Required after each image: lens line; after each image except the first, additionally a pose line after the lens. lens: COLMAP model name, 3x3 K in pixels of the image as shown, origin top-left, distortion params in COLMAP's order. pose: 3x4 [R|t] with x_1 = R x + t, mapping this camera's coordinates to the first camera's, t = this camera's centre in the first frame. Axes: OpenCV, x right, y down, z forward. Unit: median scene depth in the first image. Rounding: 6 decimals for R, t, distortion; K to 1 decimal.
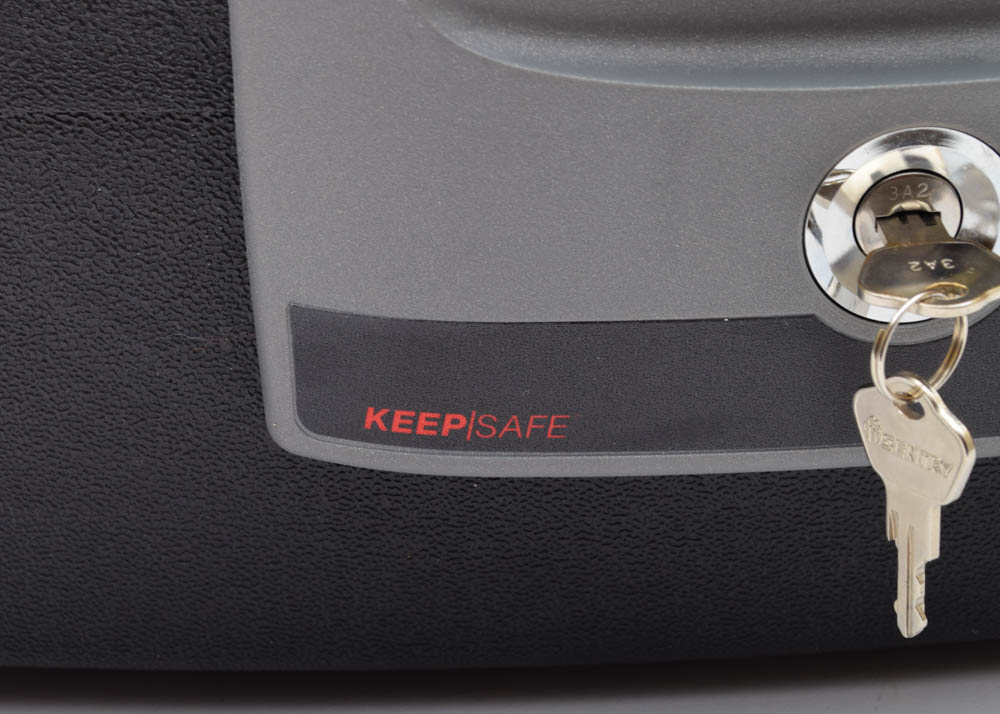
lens RADIAL K [[2660.5, 0, 495.5], [0, 2660.5, 356.8], [0, 0, 1]] dist [-0.114419, 0.000000]
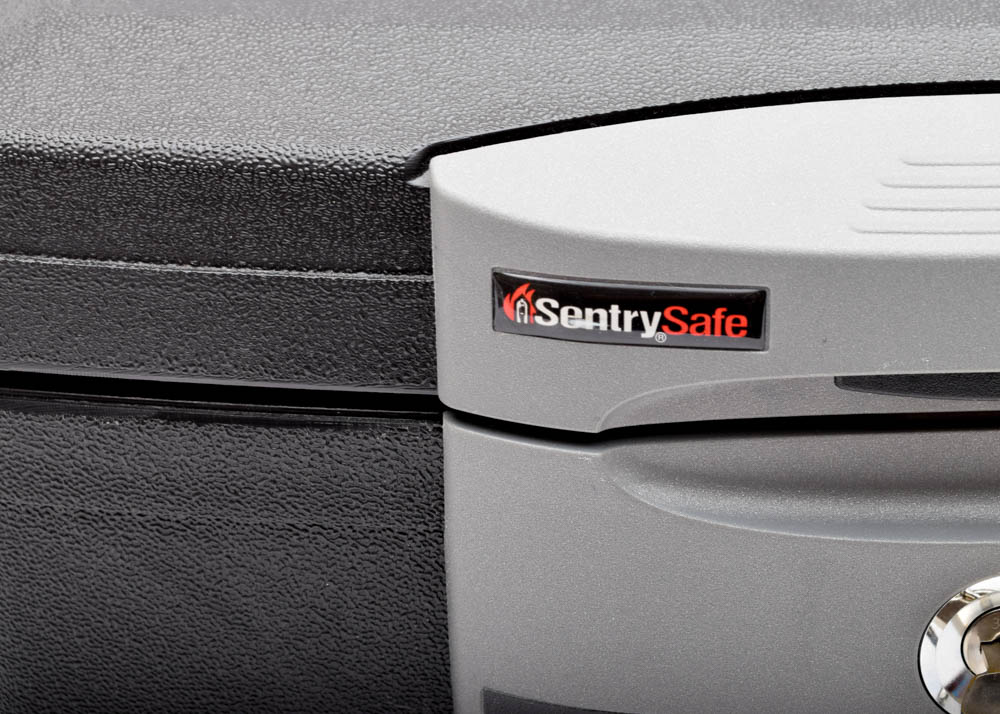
lens RADIAL K [[2660.5, 0, 505.0], [0, 2660.5, 357.8], [0, 0, 1]] dist [-0.114419, 0.000000]
pose [[0.997611, 0.032655, -0.060879, -0.000788], [-0.036794, 0.996995, -0.068165, -0.087540], [0.058470, 0.070242, 0.995815, -0.191543]]
